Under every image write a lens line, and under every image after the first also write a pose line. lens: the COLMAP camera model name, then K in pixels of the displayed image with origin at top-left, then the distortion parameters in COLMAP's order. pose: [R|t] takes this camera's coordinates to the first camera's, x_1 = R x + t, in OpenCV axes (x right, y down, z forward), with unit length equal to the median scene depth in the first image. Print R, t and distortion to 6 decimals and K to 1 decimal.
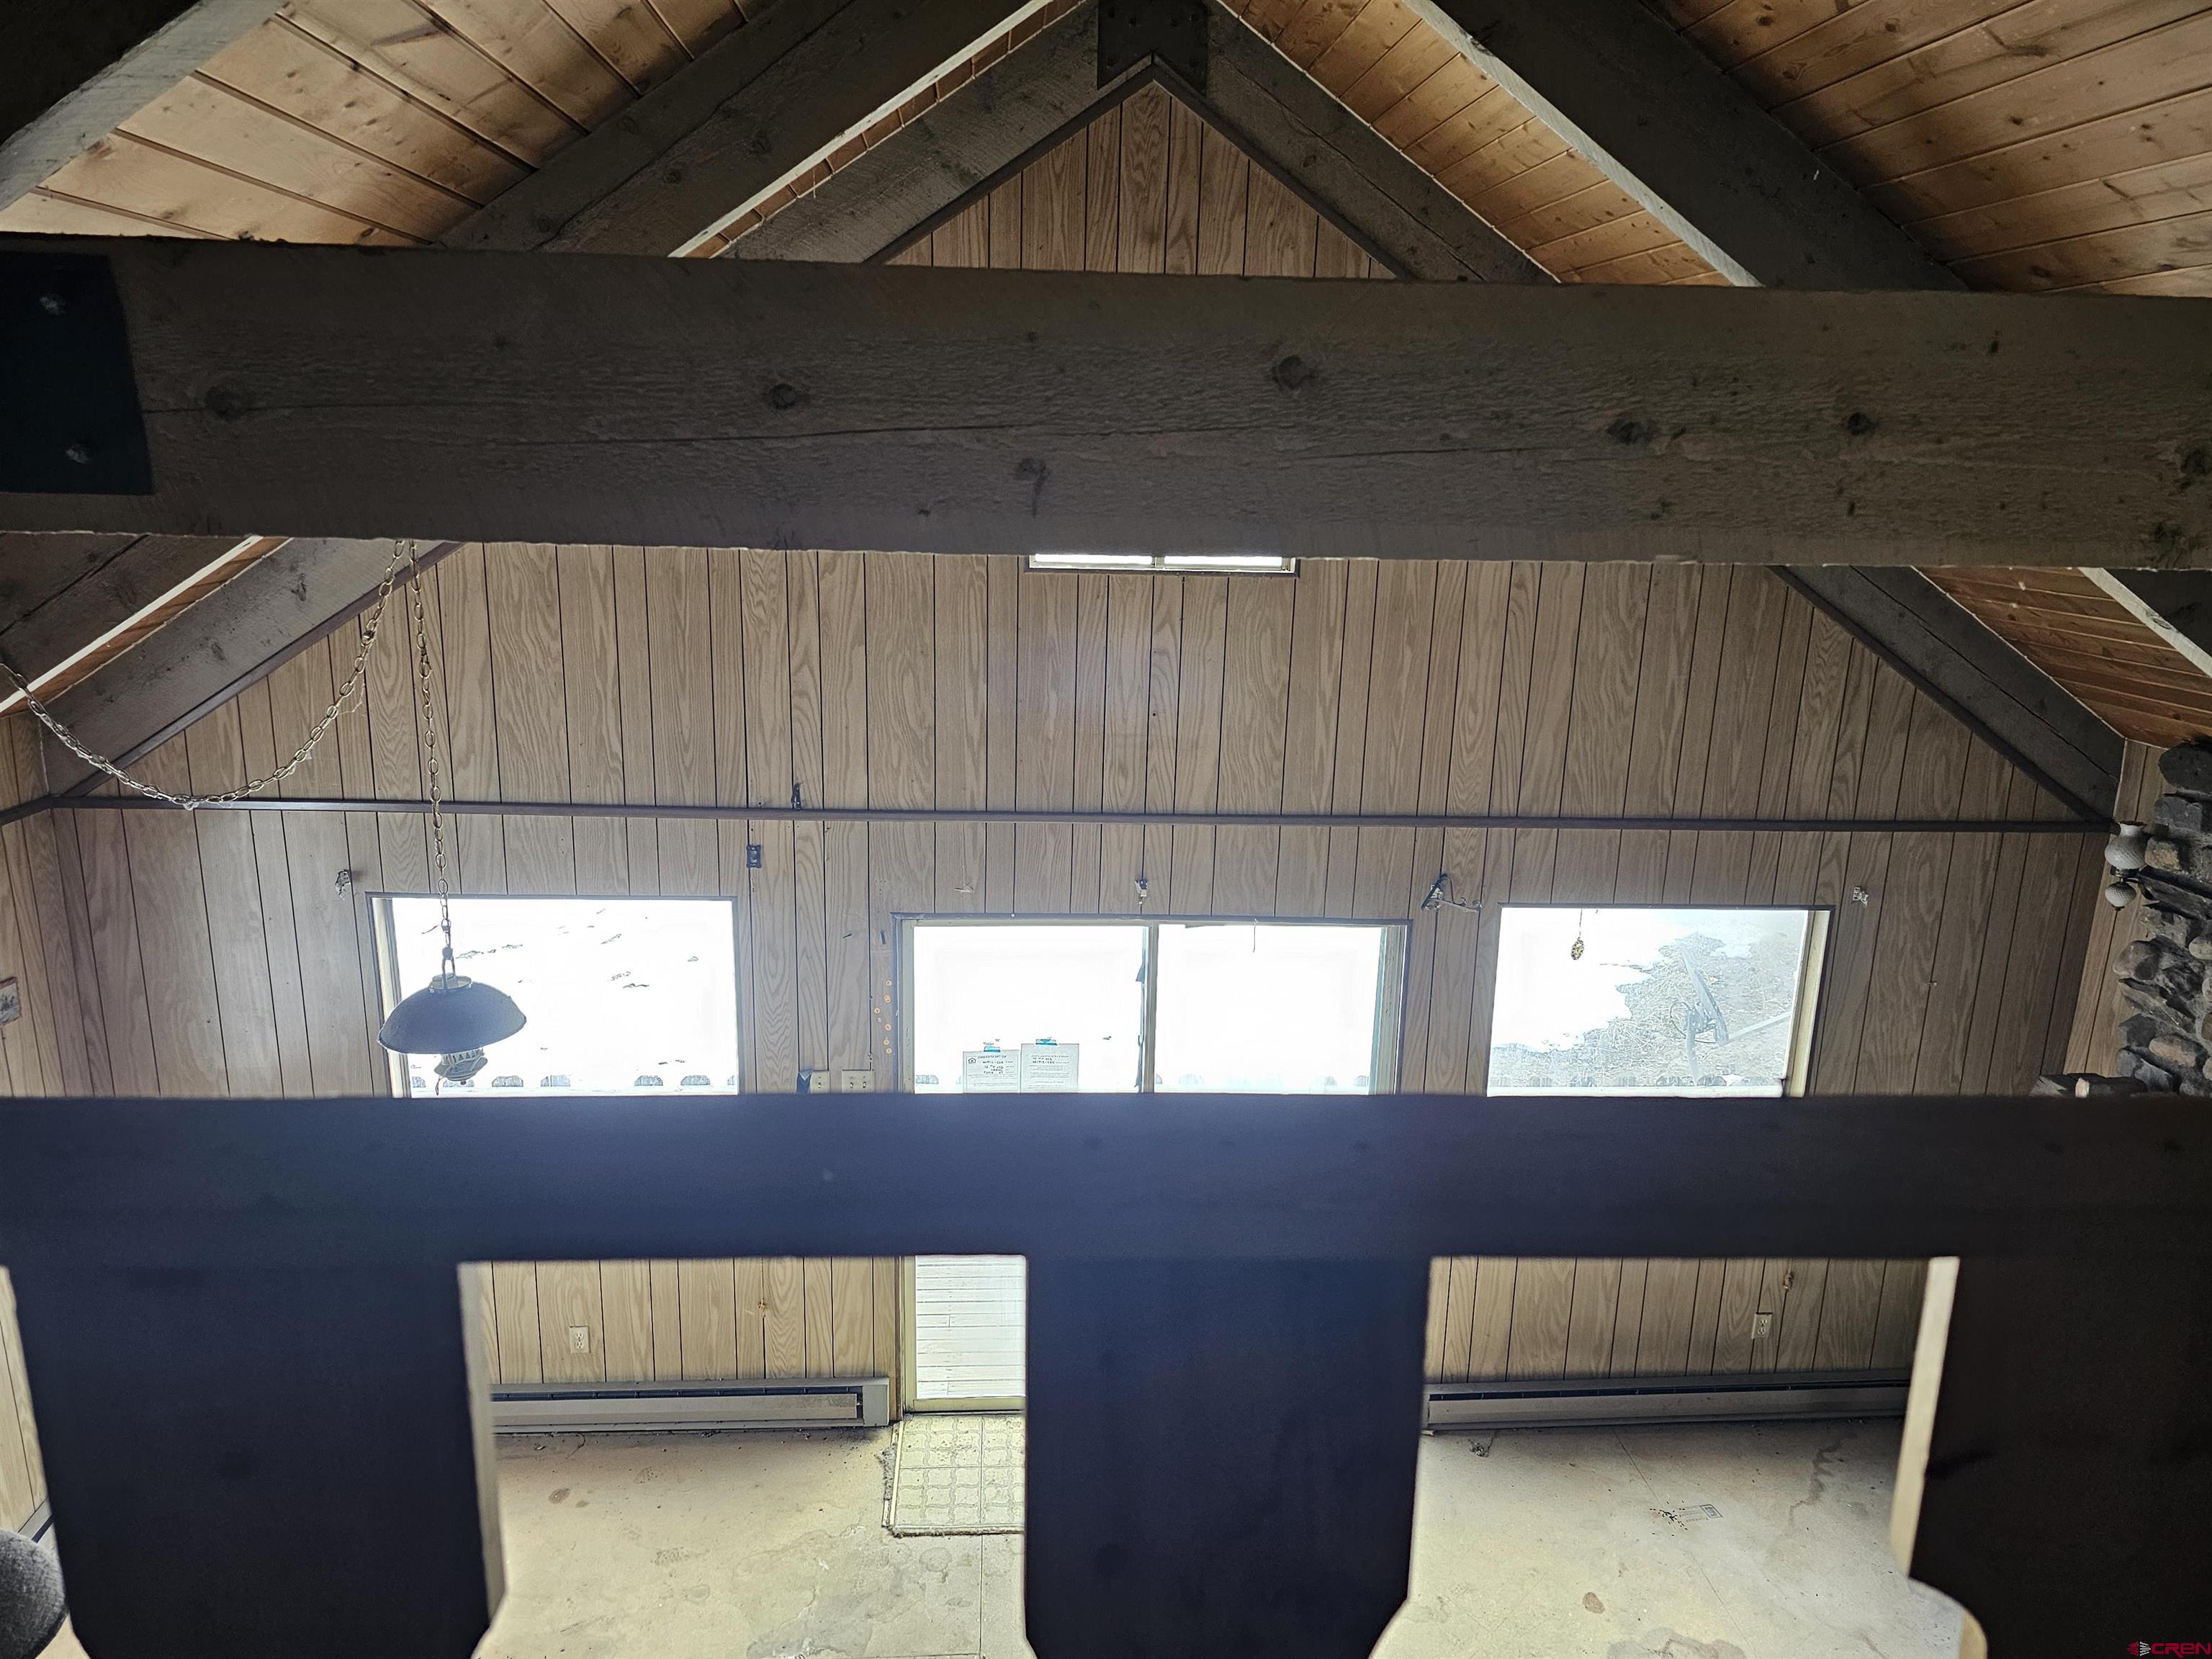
lens RADIAL K [[1485.4, 0, 1098.0], [0, 1485.4, 828.2], [0, 0, 1]] dist [0.005963, 0.001271]
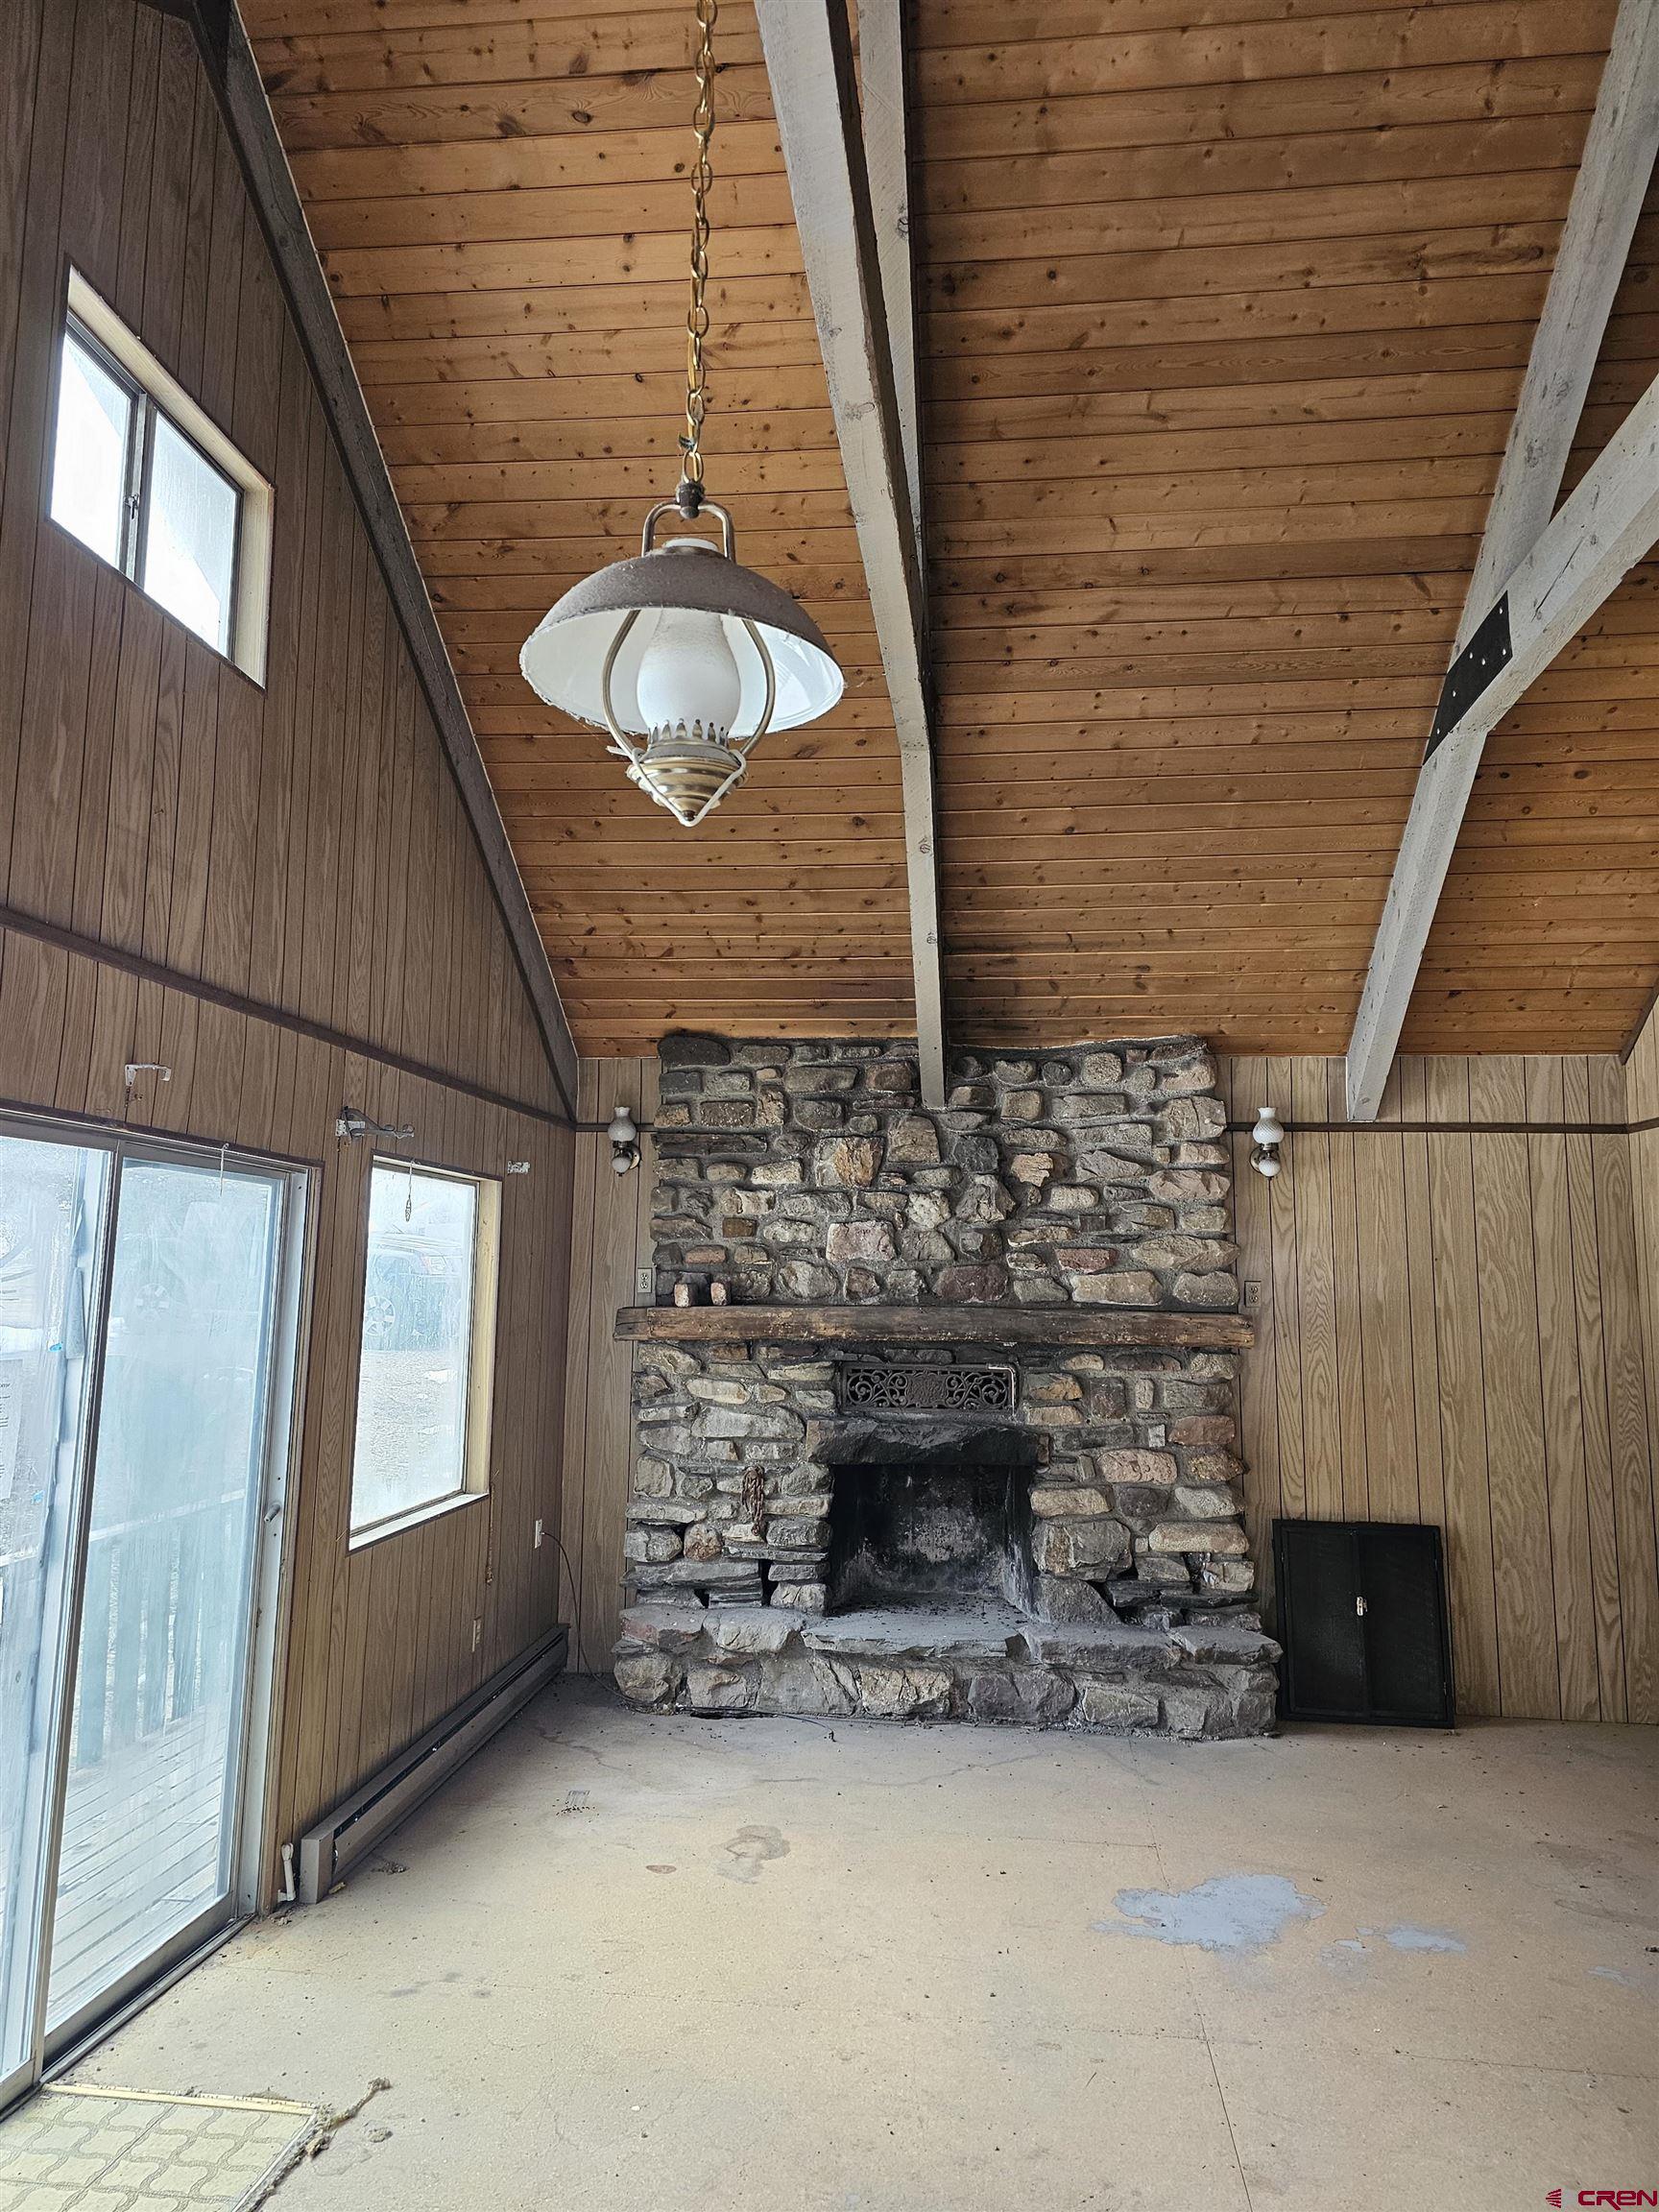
lens RADIAL K [[1485.4, 0, 824.9], [0, 1485.4, 1093.6], [0, 0, 1]] dist [0.005963, 0.001271]
pose [[0.174041, 0.105244, 0.979098, -0.564482], [0.238666, 0.960120, -0.145628, 0.219585], [-0.955378, 0.259023, 0.141982, 0.639878]]
